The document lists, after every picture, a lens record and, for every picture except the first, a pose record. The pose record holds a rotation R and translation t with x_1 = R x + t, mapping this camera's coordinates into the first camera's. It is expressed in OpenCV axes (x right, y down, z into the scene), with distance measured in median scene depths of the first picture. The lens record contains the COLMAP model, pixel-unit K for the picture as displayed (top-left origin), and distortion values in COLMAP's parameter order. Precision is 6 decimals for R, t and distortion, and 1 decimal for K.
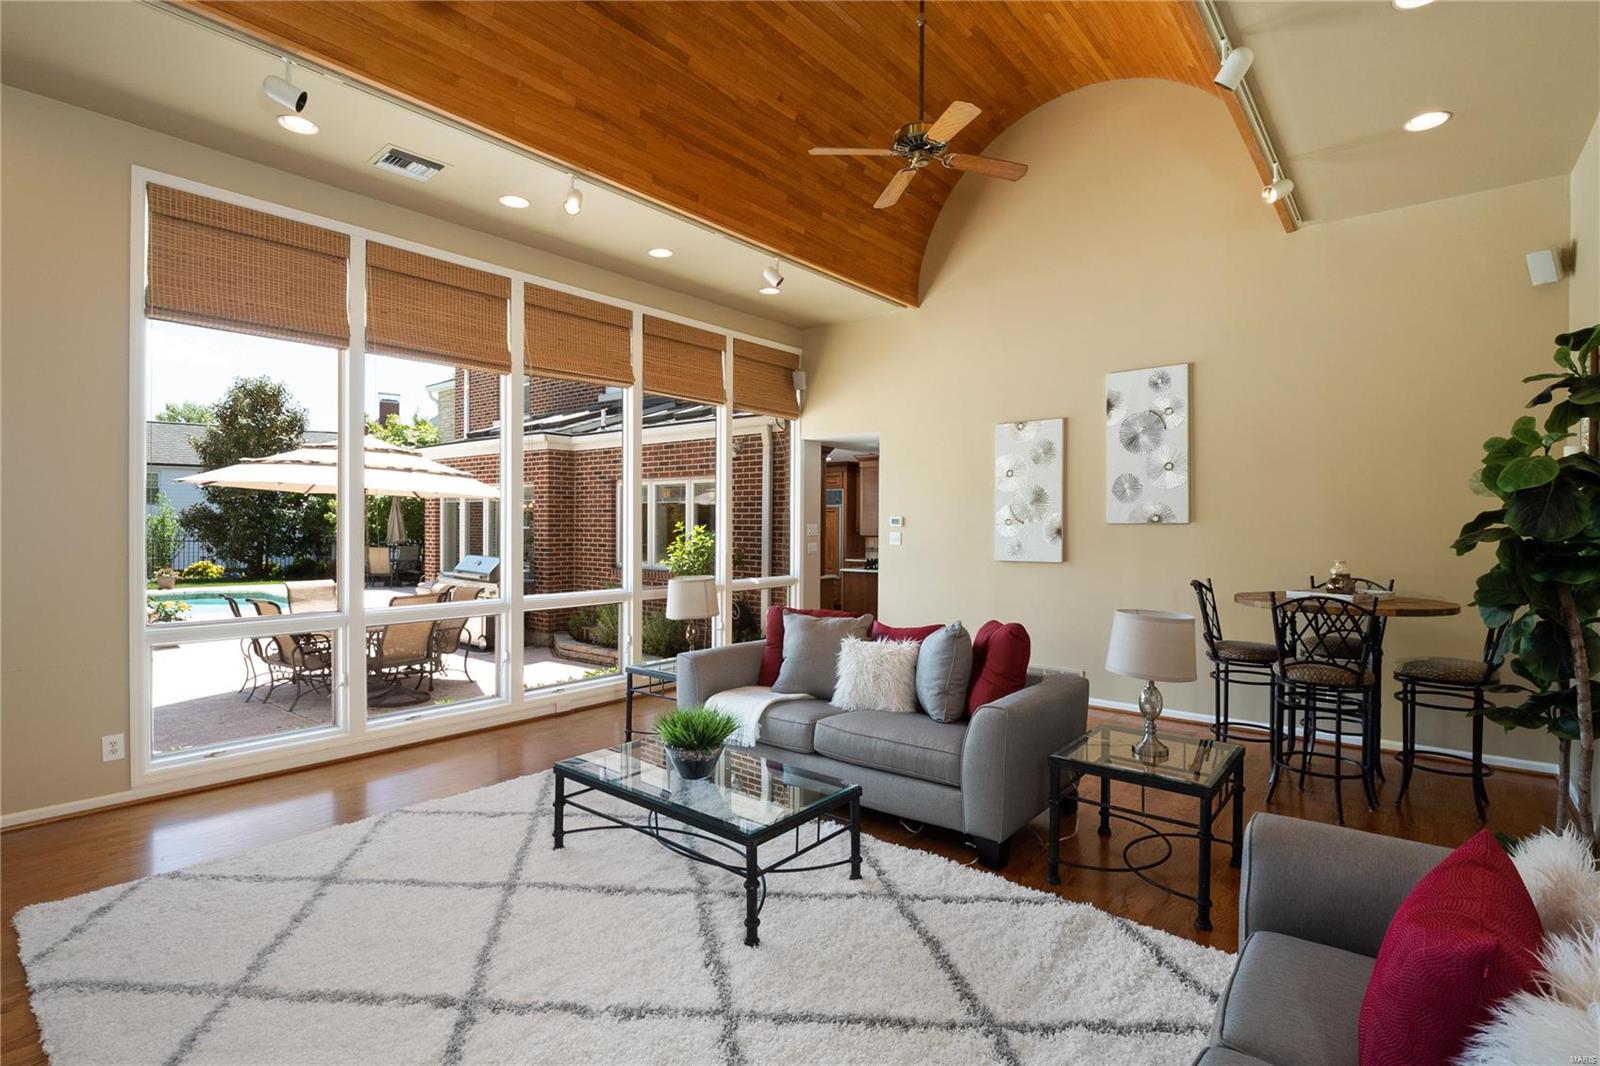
lens RADIAL K [[755.3, 0, 804.9], [0, 755.3, 522.4], [0, 0, 1]] dist [-0.001680, -0.000594]
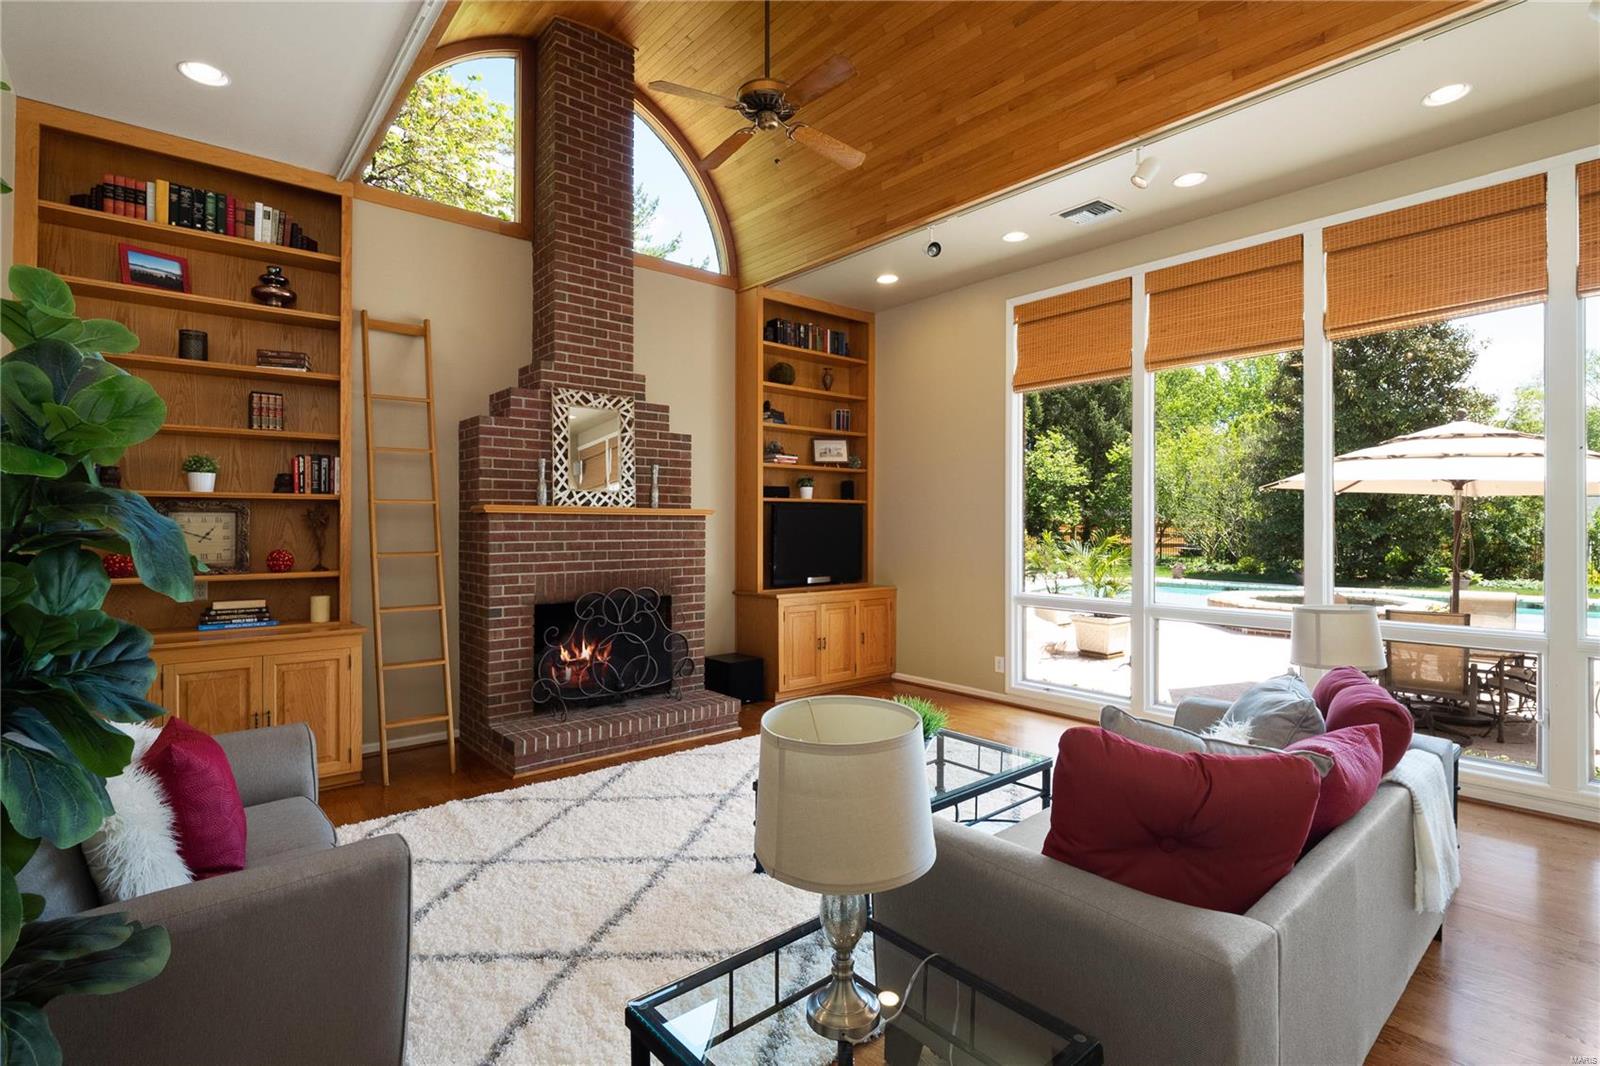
lens RADIAL K [[755.3, 0, 804.9], [0, 755.3, 522.4], [0, 0, 1]] dist [-0.001680, -0.000594]
pose [[-0.183734, 0.006084, -0.982957, 0.677771], [-0.000916, 0.999979, 0.006360, -0.013163], [0.982976, 0.002069, -0.183724, 0.786836]]
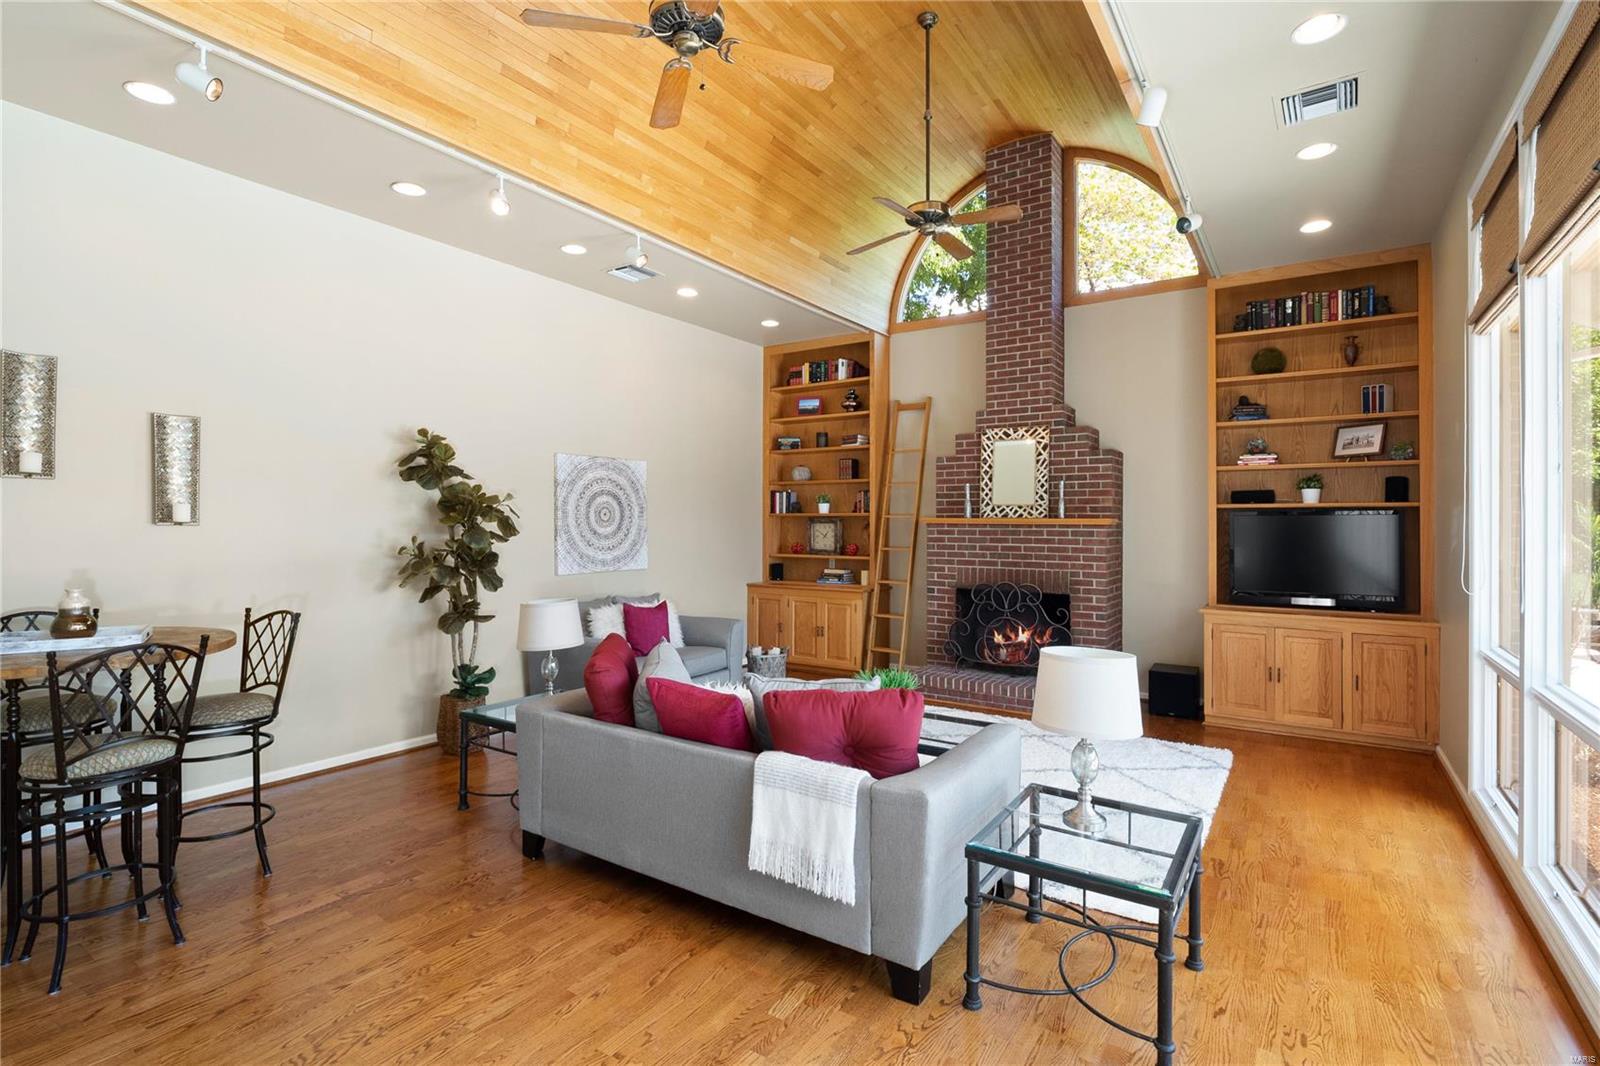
lens RADIAL K [[755.3, 0, 804.9], [0, 755.3, 522.4], [0, 0, 1]] dist [-0.001680, -0.000594]
pose [[-0.994885, 0.005398, -0.100868, 0.110920], [0.005130, 0.999983, 0.002923, -0.027657], [0.100882, 0.002390, -0.994896, 1.746956]]
